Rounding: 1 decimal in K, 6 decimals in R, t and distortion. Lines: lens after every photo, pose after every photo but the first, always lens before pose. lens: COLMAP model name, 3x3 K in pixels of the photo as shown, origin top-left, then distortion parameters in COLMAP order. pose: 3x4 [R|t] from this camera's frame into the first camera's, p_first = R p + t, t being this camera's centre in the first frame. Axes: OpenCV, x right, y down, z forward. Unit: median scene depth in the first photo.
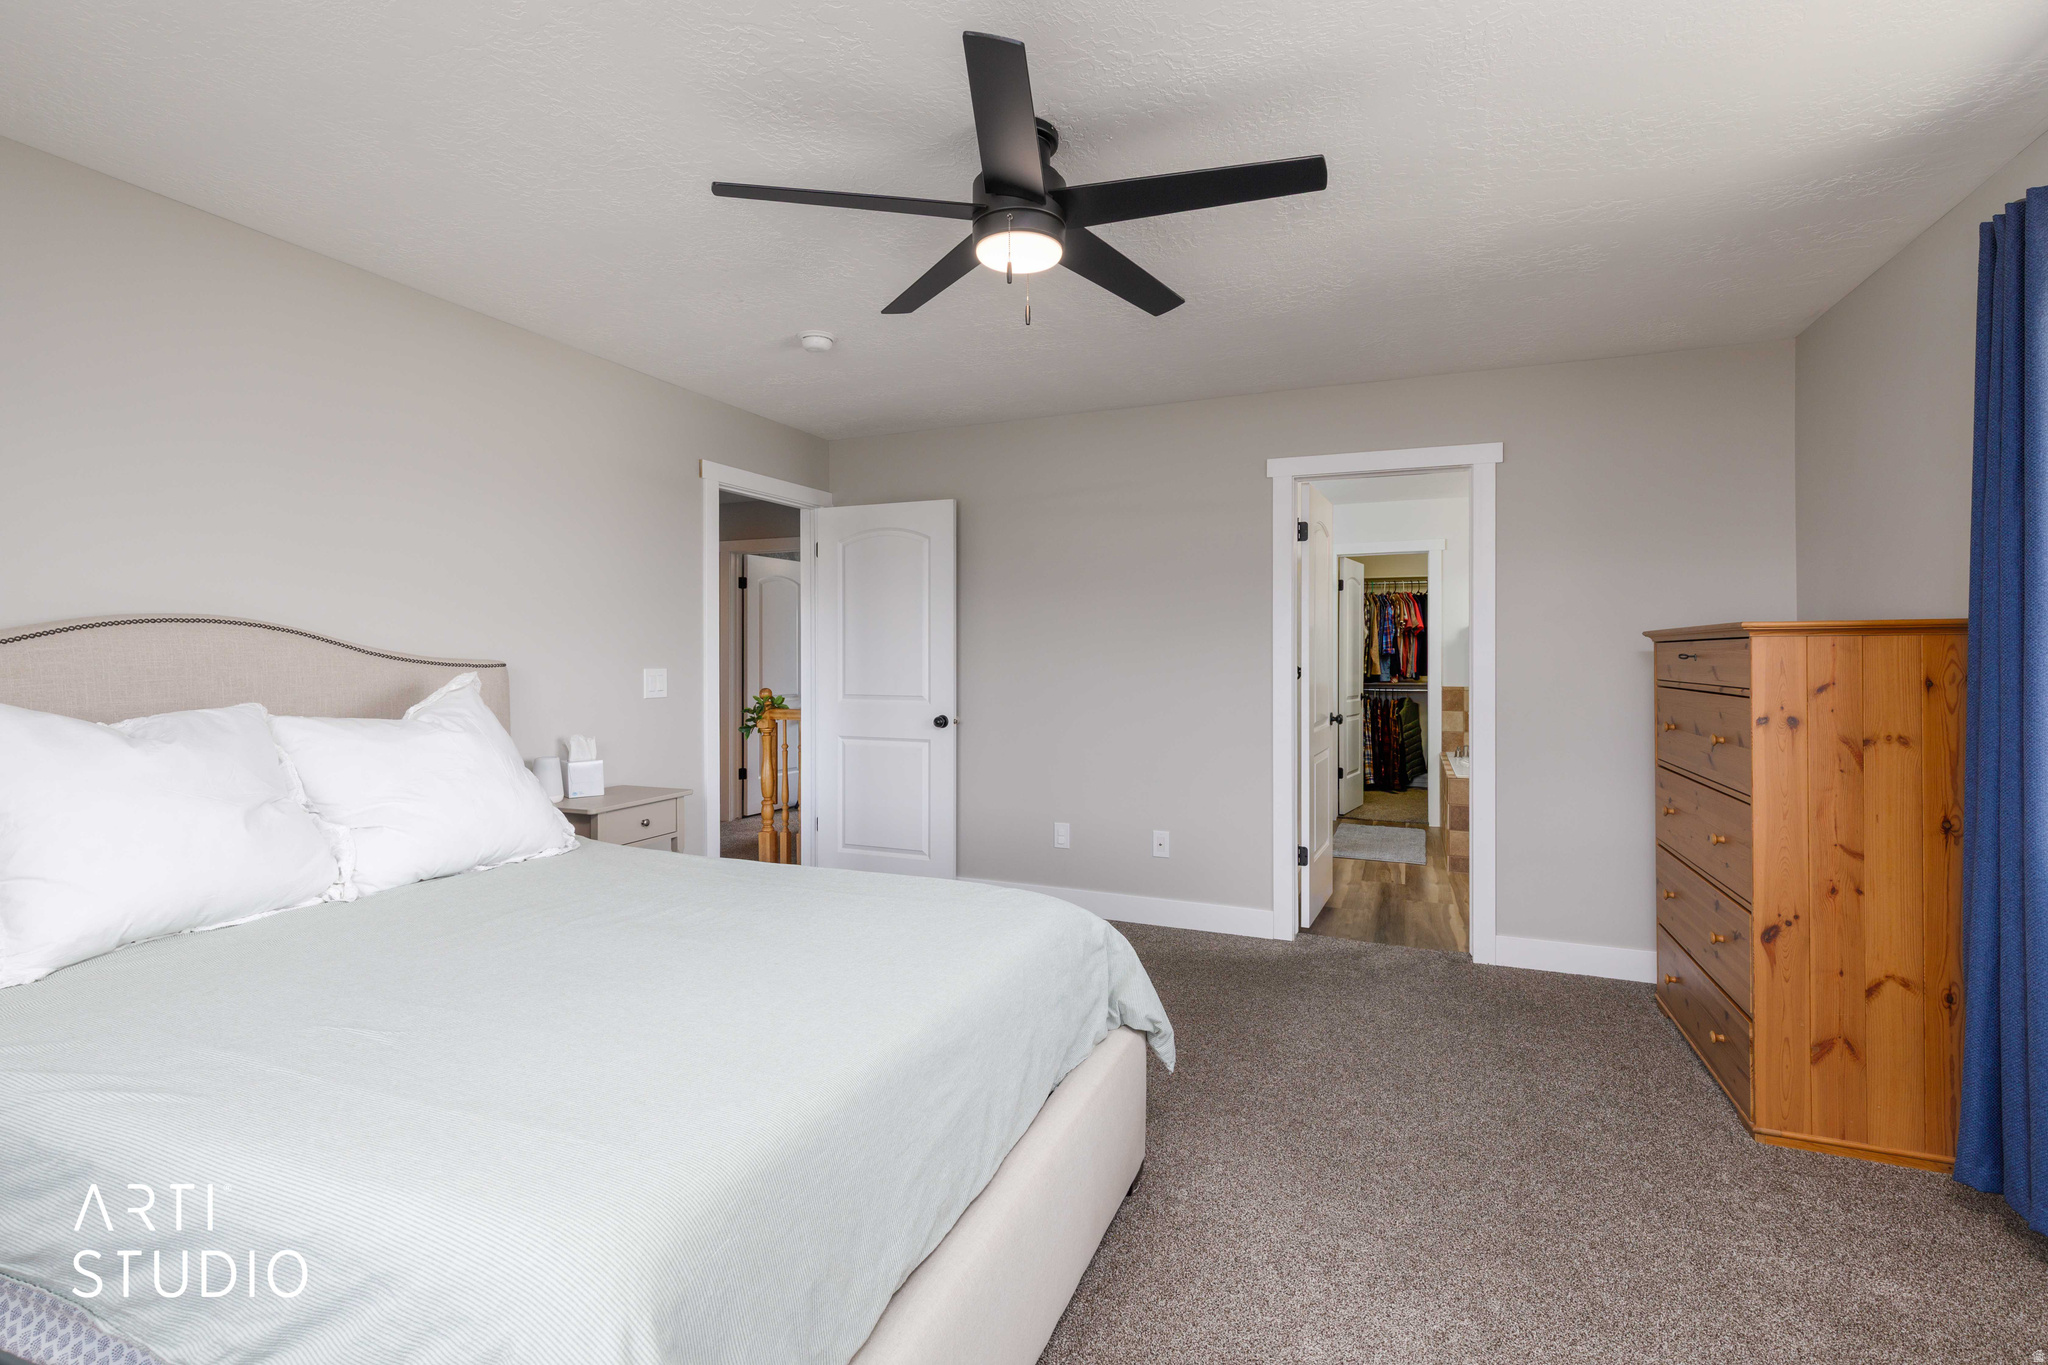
lens RADIAL K [[928.0, 0, 1024.0], [0, 928.0, 670.2], [0, 0, 1]] dist [0.011110, -0.000143]
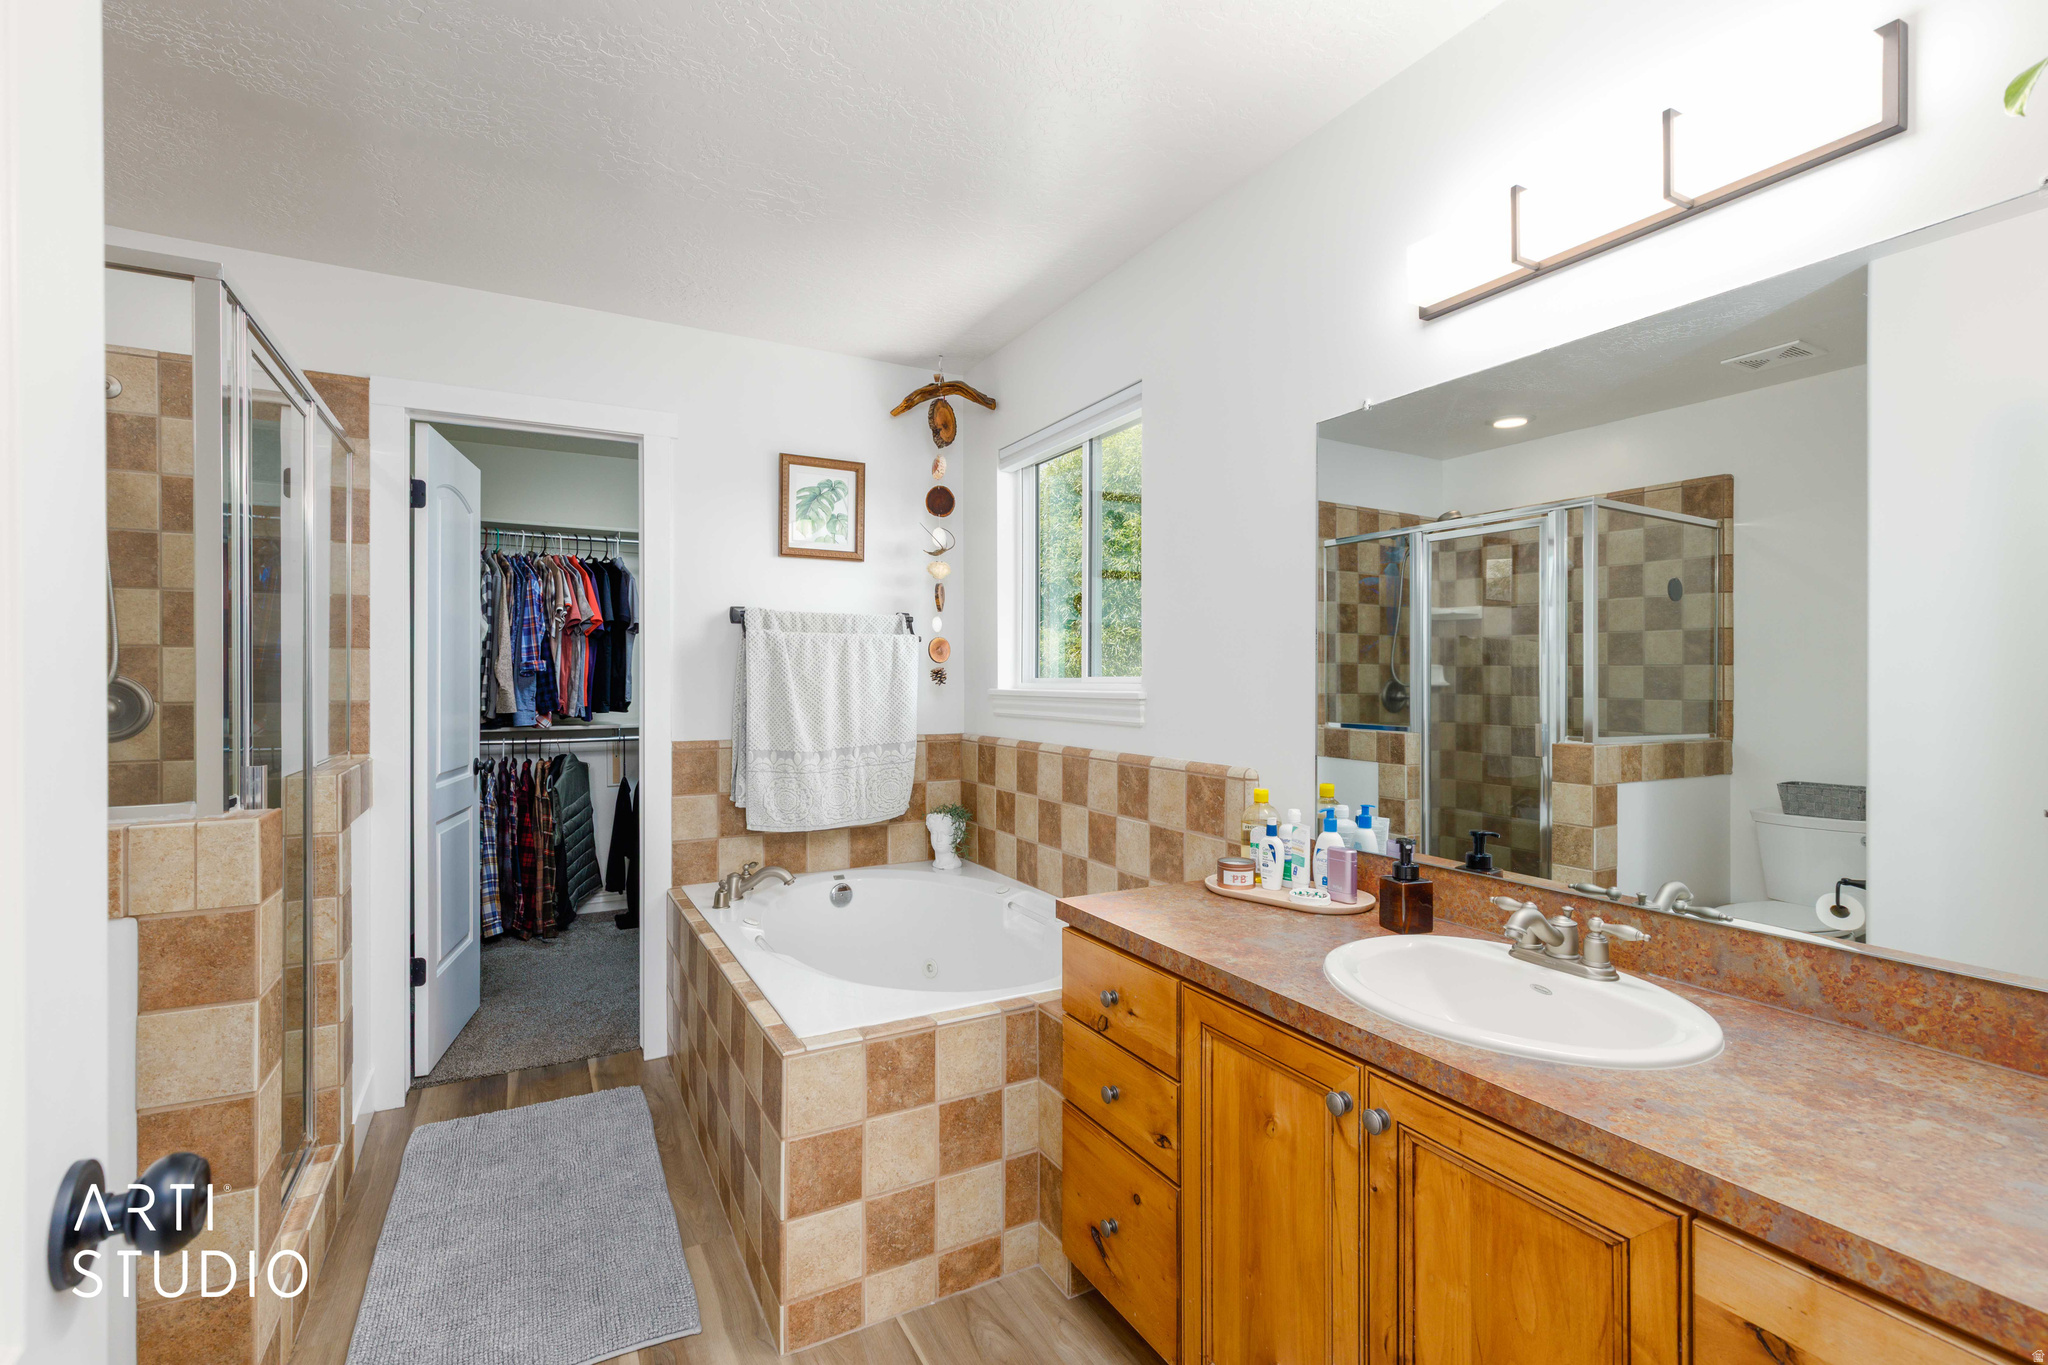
lens RADIAL K [[928.0, 0, 1022.9], [0, 928.0, 686.4], [0, 0, 1]] dist [0.011110, -0.000143]
pose [[0.636928, 0.003984, 0.770913, 0.170238], [0.007808, 0.999902, -0.011619, -0.000987], [-0.770884, 0.013420, 0.636834, 0.468948]]
